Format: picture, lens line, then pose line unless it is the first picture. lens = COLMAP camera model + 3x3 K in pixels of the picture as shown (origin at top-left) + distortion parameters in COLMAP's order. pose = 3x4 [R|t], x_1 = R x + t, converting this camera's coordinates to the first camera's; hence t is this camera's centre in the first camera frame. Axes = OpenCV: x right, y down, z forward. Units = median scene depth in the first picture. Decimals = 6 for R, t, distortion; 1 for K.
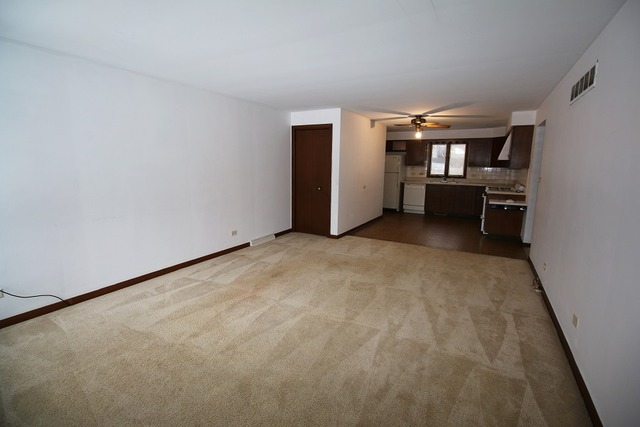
lens RADIAL K [[304.5, 0, 320.0], [0, 304.5, 213.5], [0, 0, 1]] dist [-0.002609, -0.000436]
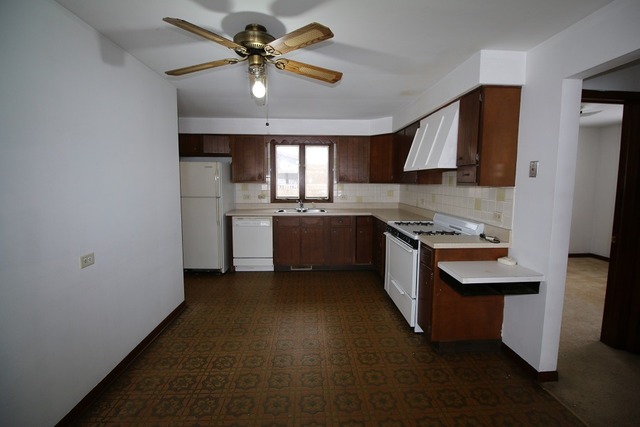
lens RADIAL K [[304.5, 0, 320.0], [0, 304.5, 213.5], [0, 0, 1]] dist [-0.002609, -0.000436]
pose [[0.861127, -0.064542, 0.504277, 0.146895], [0.089852, 0.995616, -0.026008, -0.078611], [-0.500388, 0.067706, 0.863150, 0.482263]]
